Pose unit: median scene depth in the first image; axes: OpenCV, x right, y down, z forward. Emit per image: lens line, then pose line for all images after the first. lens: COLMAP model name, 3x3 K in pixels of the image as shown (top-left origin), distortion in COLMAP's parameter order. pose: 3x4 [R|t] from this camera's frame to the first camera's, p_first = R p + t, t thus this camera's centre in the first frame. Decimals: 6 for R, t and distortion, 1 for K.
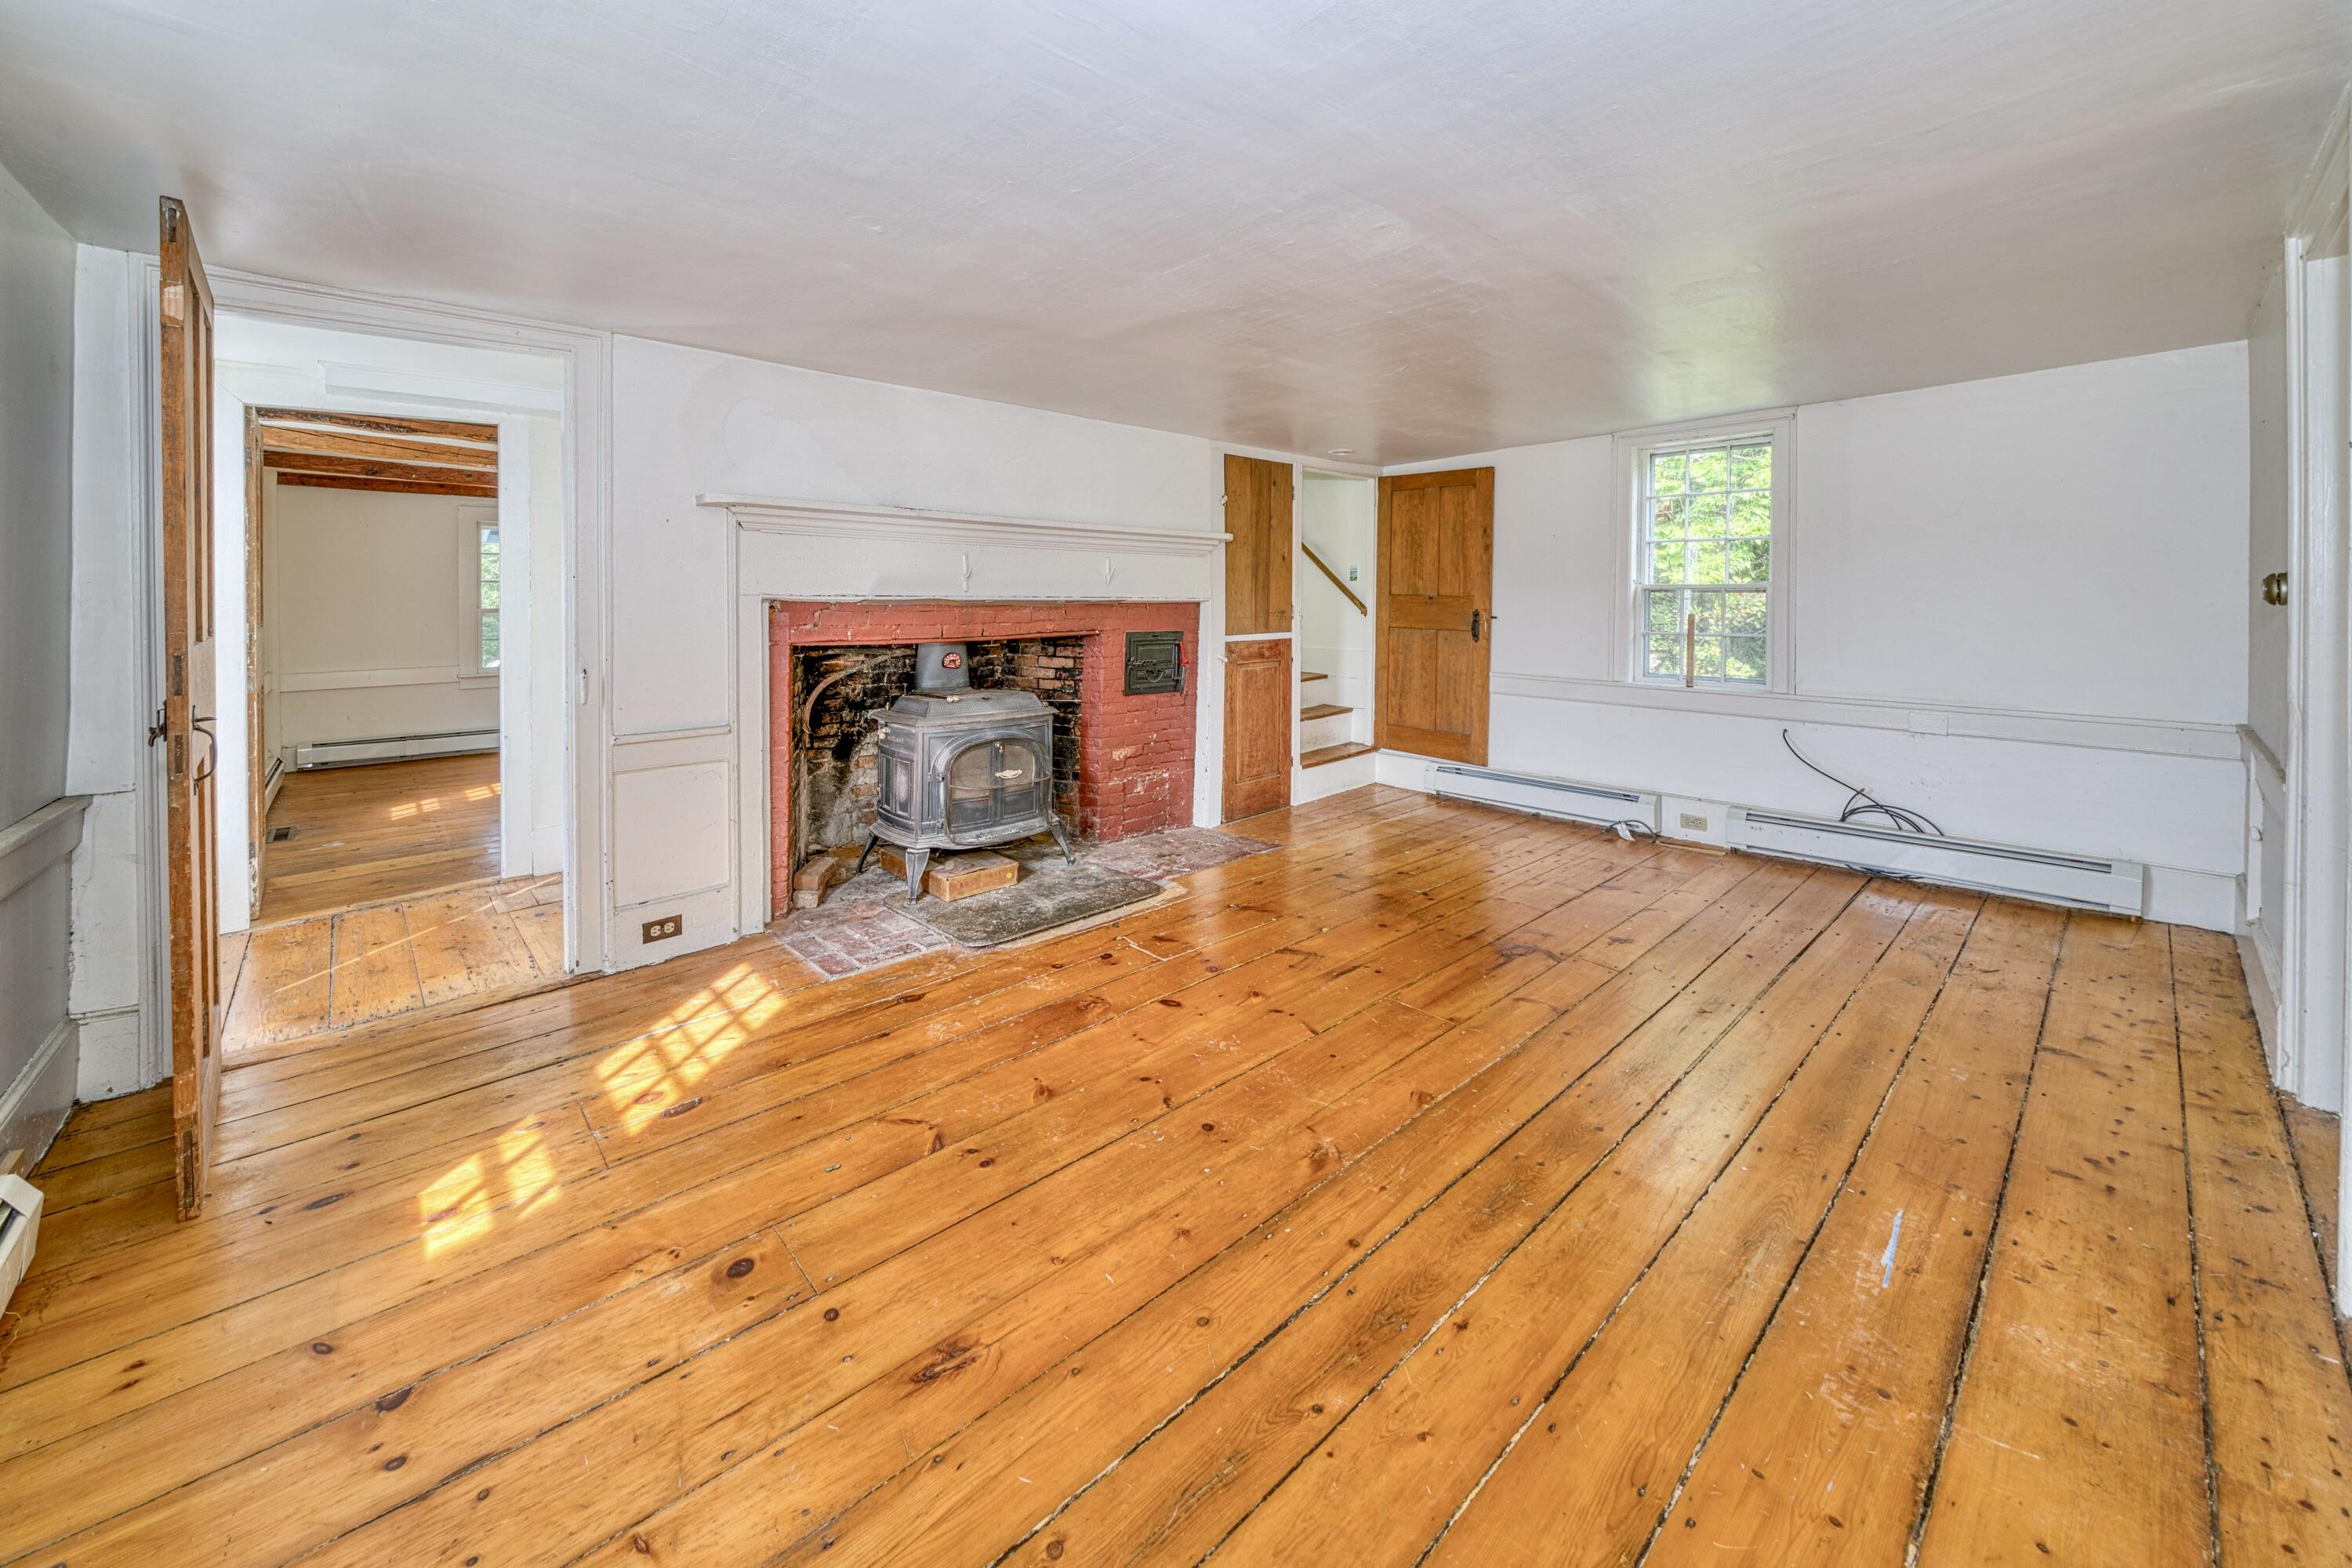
lens RADIAL K [[889.9, 0, 1136.1], [0, 889.9, 612.9], [0, 0, 1]] dist [-0.000913, -0.000098]
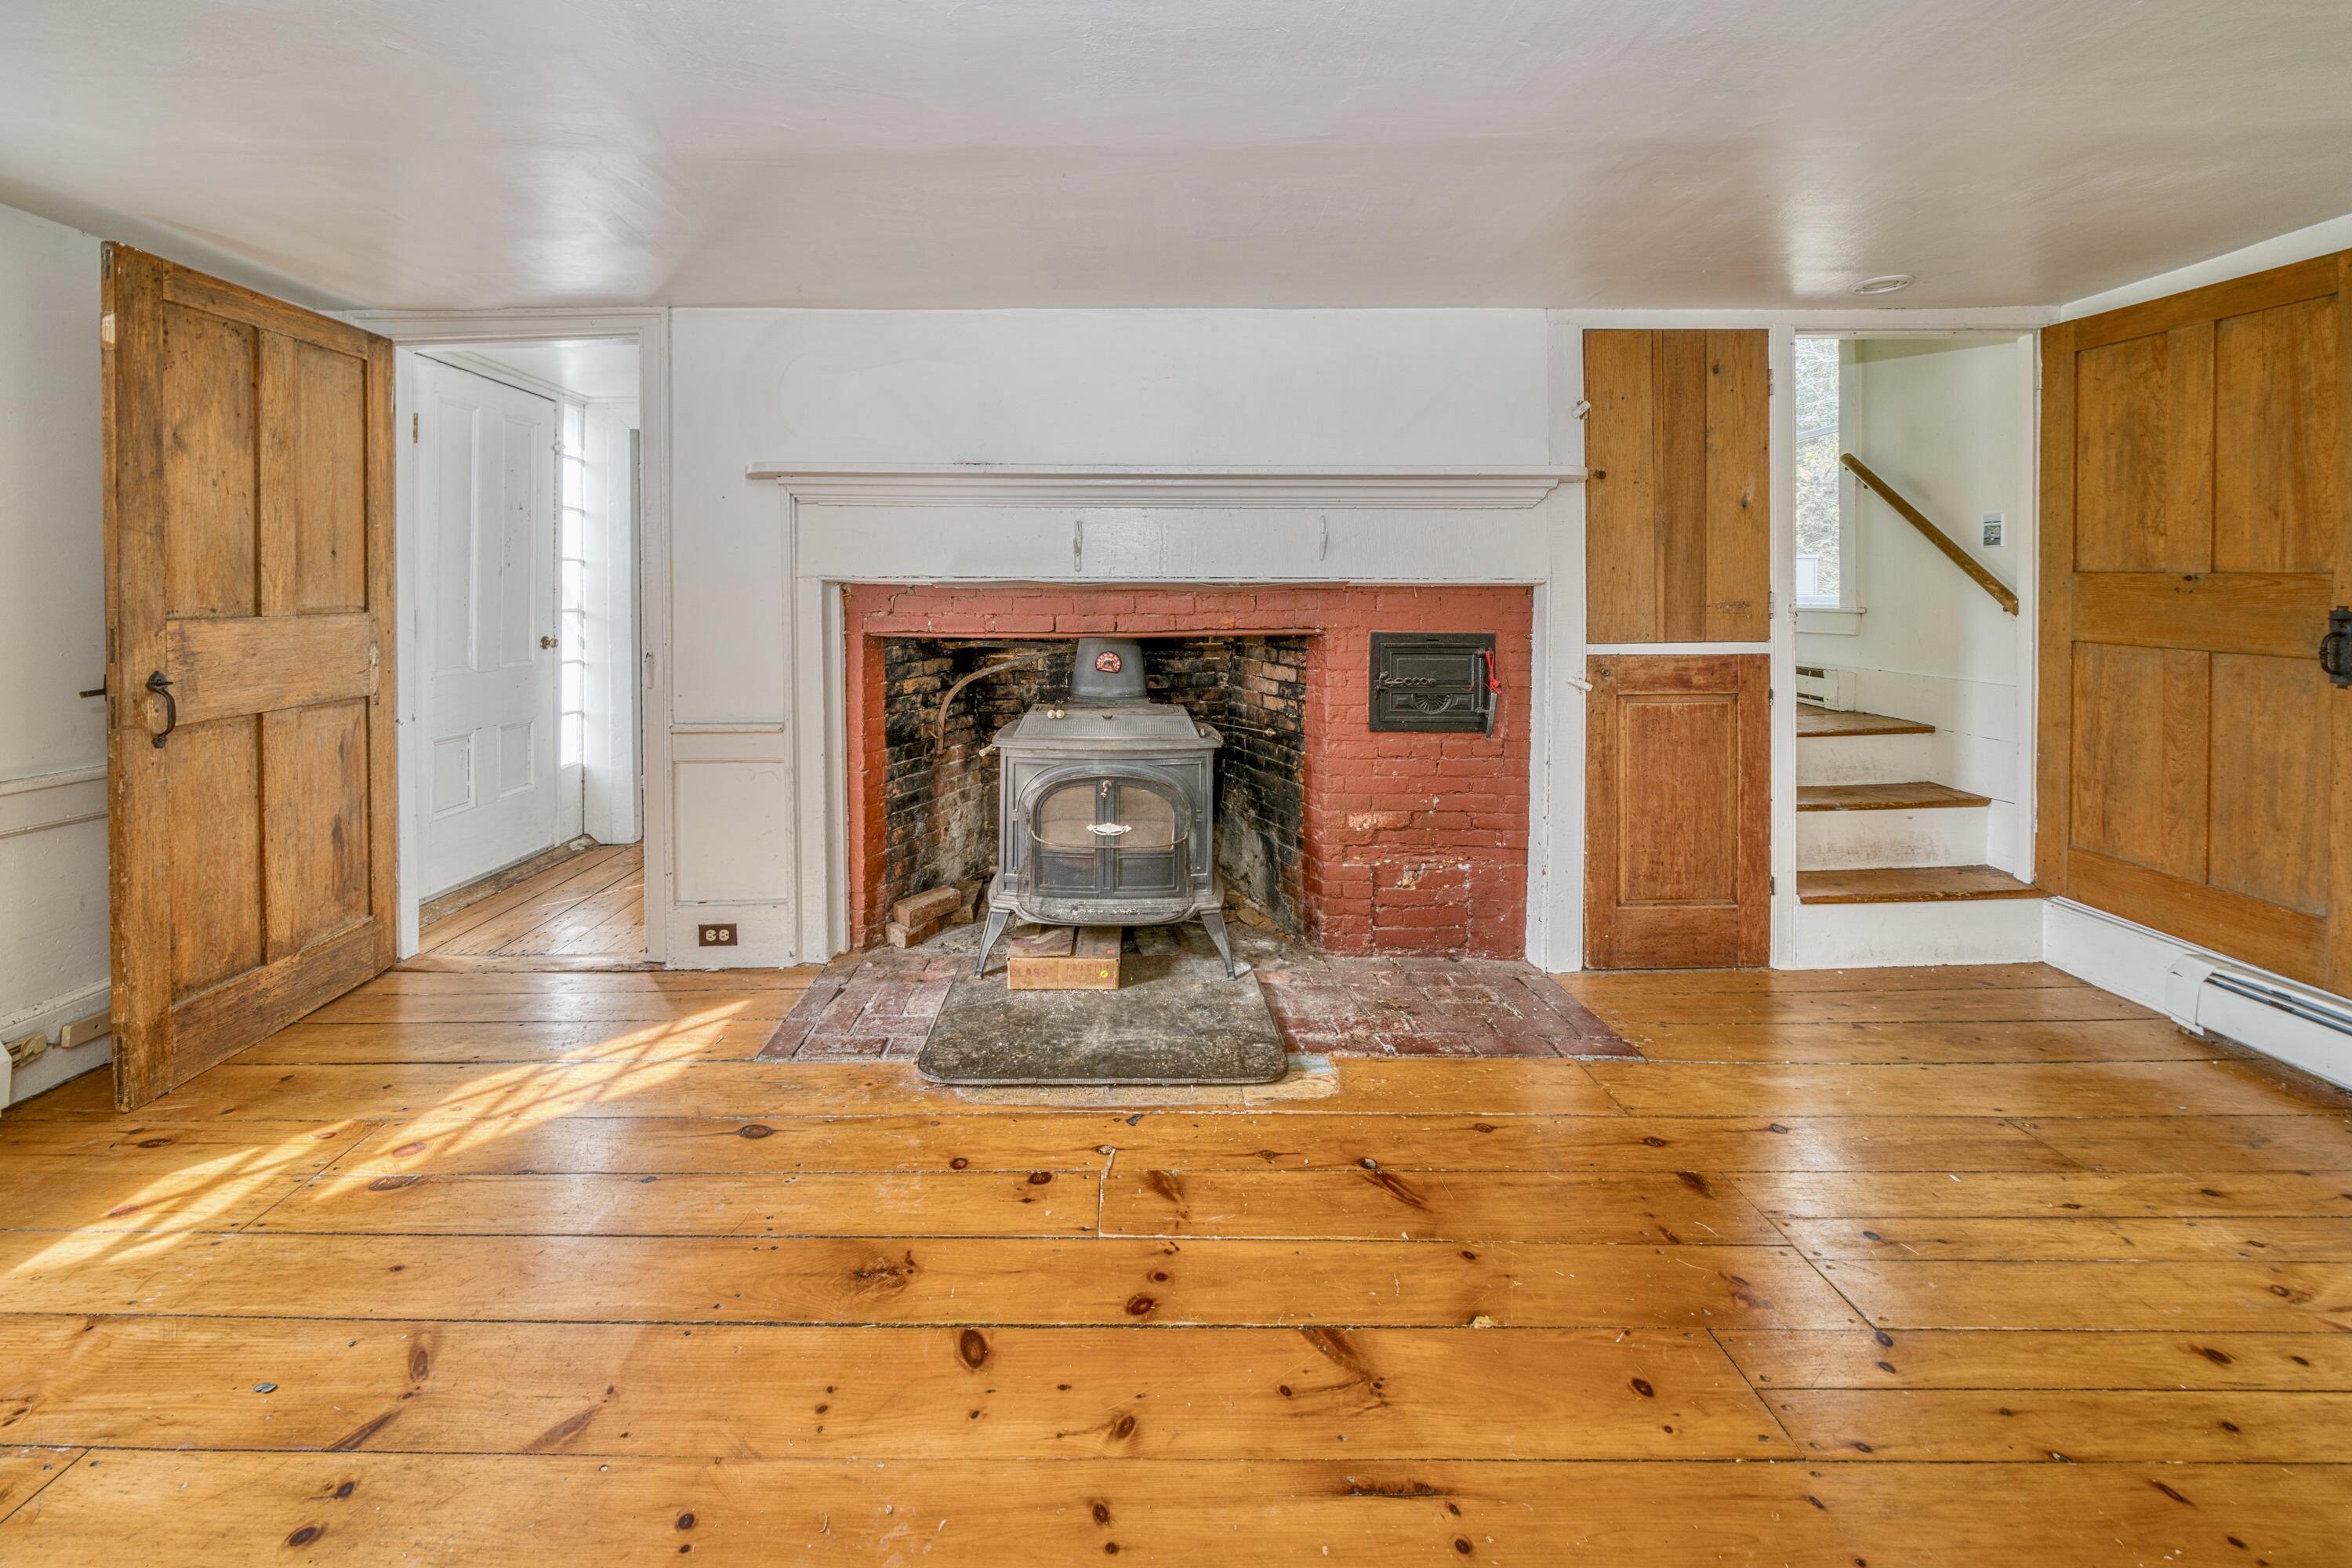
lens RADIAL K [[883.5, 0, 1110.2], [0, 883.5, 582.9], [0, 0, 1]] dist [-0.002026, -0.000435]
pose [[0.747673, -0.000041, -0.664067, 0.269268], [-0.009988, 0.999886, -0.011307, -0.005064], [0.663991, 0.015087, 0.747588, 0.397054]]
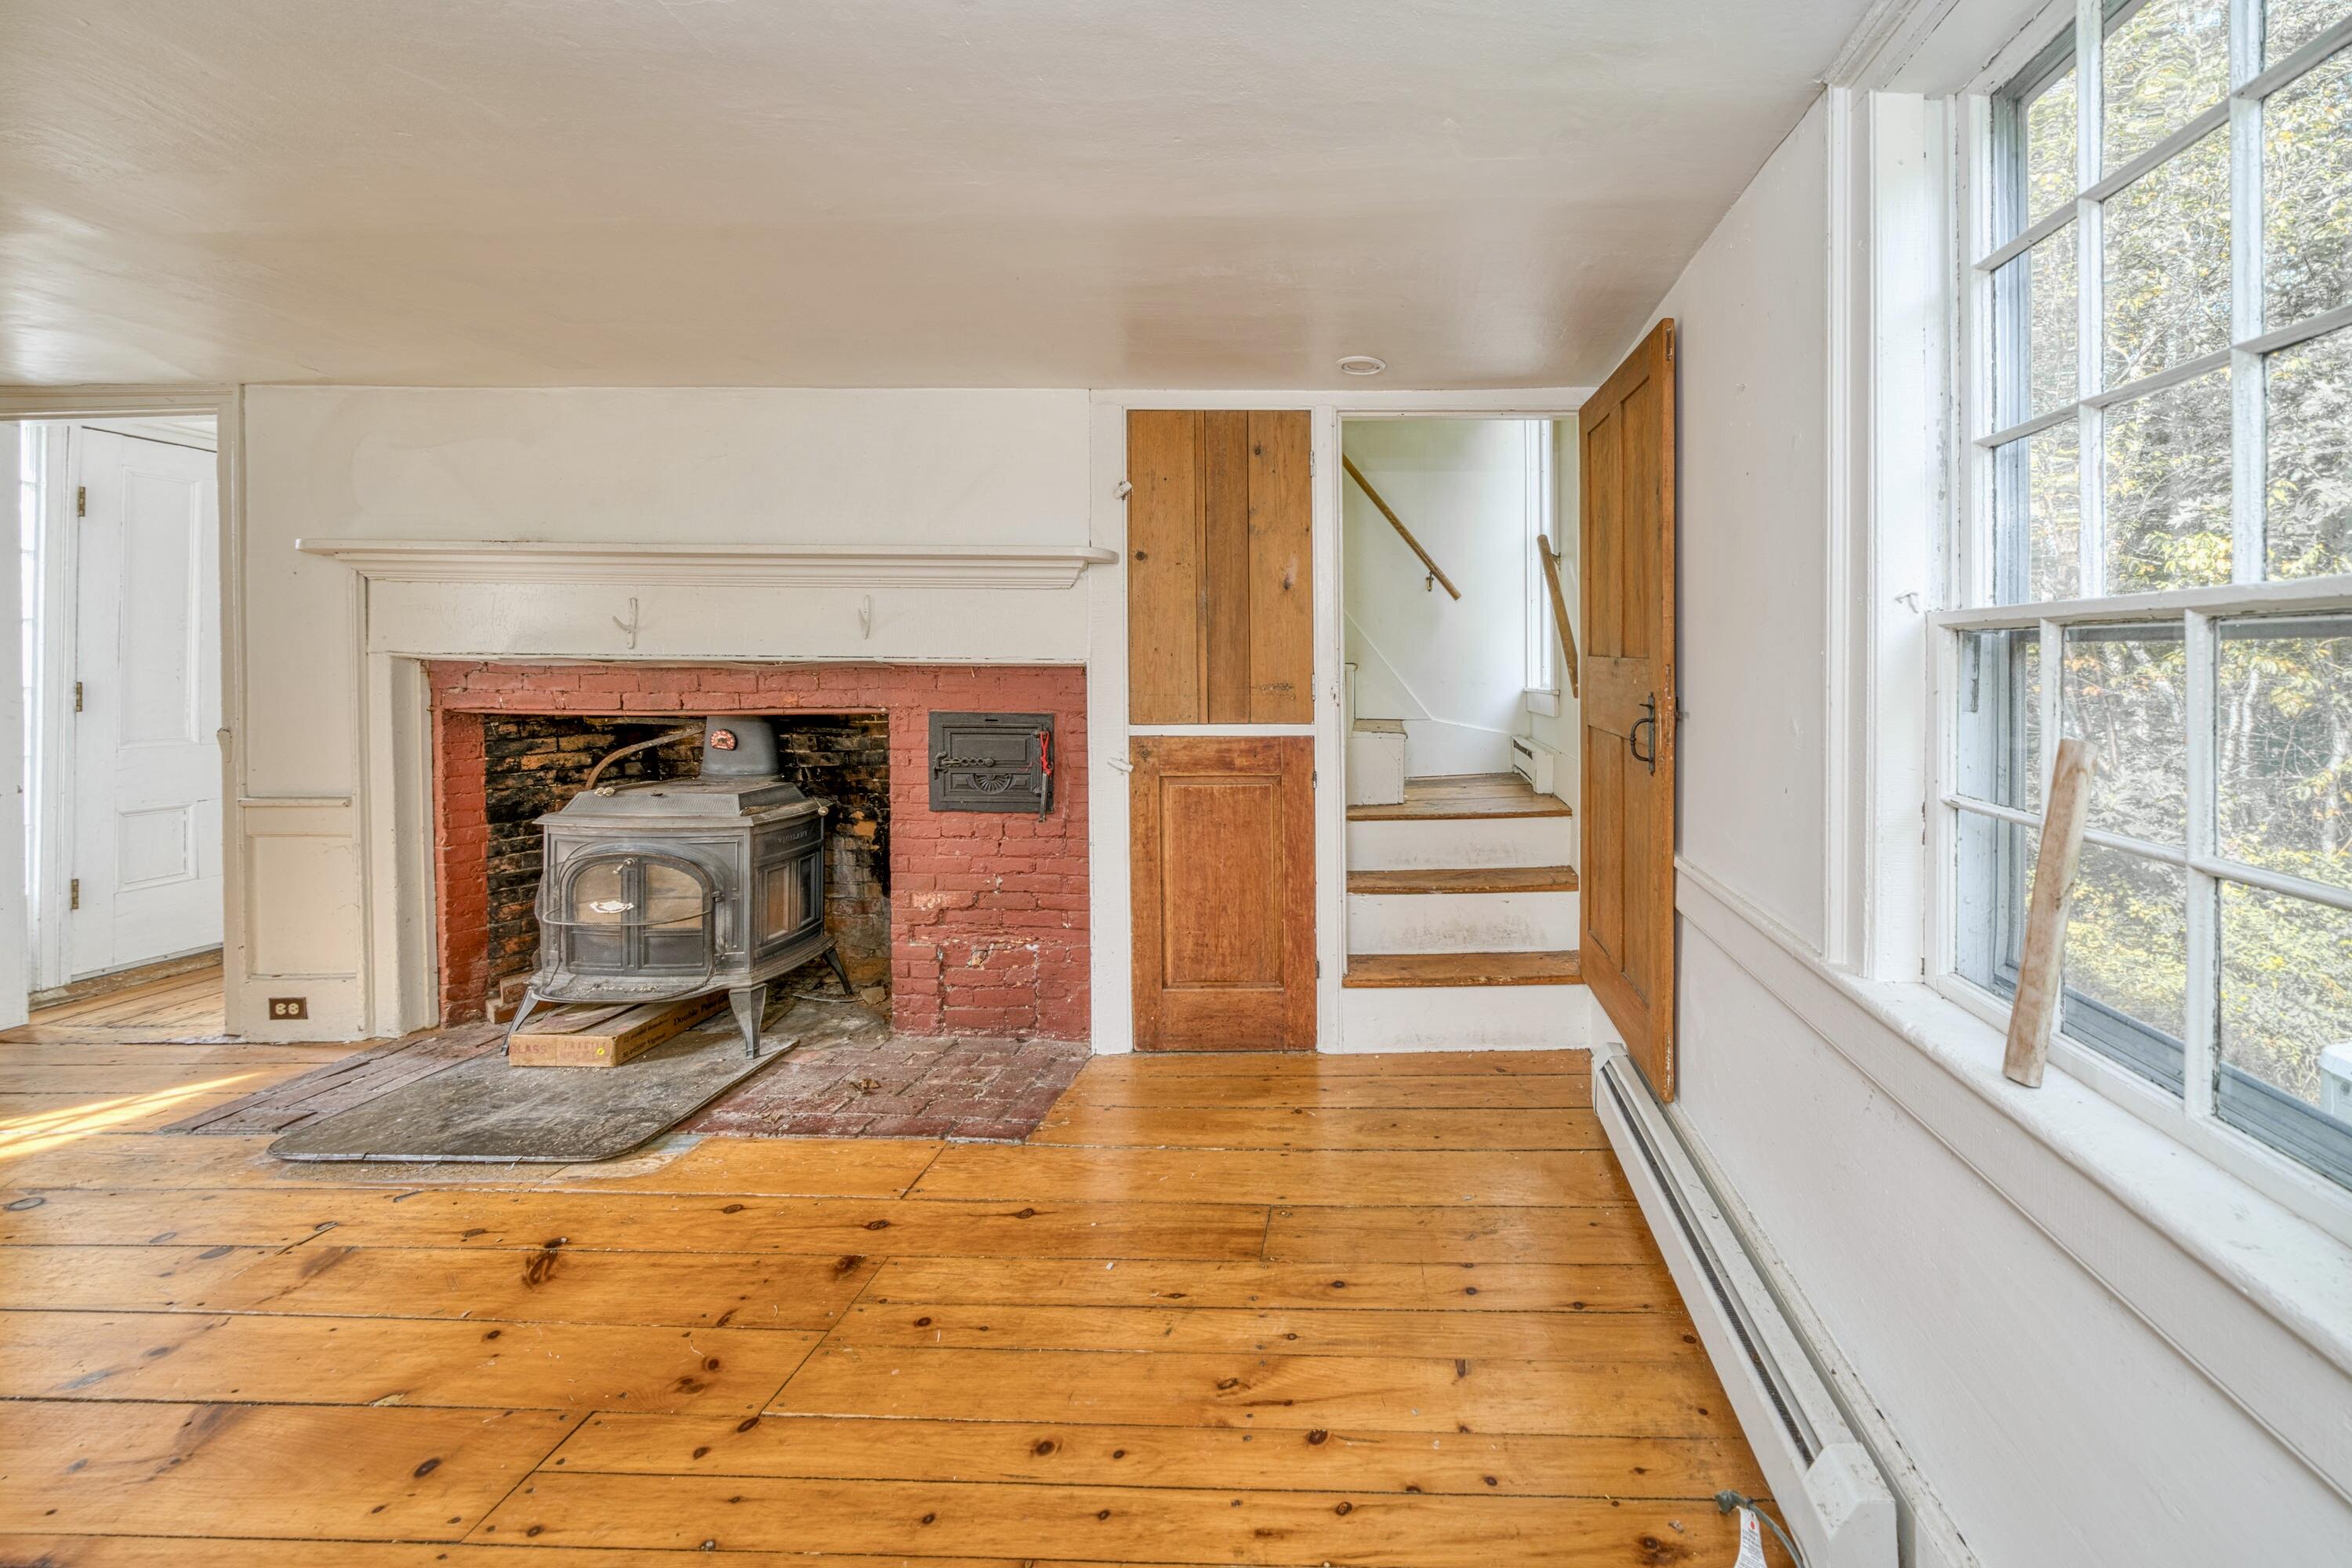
lens RADIAL K [[889.5, 0, 1370.6], [0, 889.5, 653.3], [0, 0, 1]] dist [-0.002416, -0.000157]
pose [[0.744796, 0.001485, -0.667290, 0.648595], [-0.016159, 0.999744, -0.015811, -0.015552], [0.667096, 0.022559, 0.744630, 0.730024]]
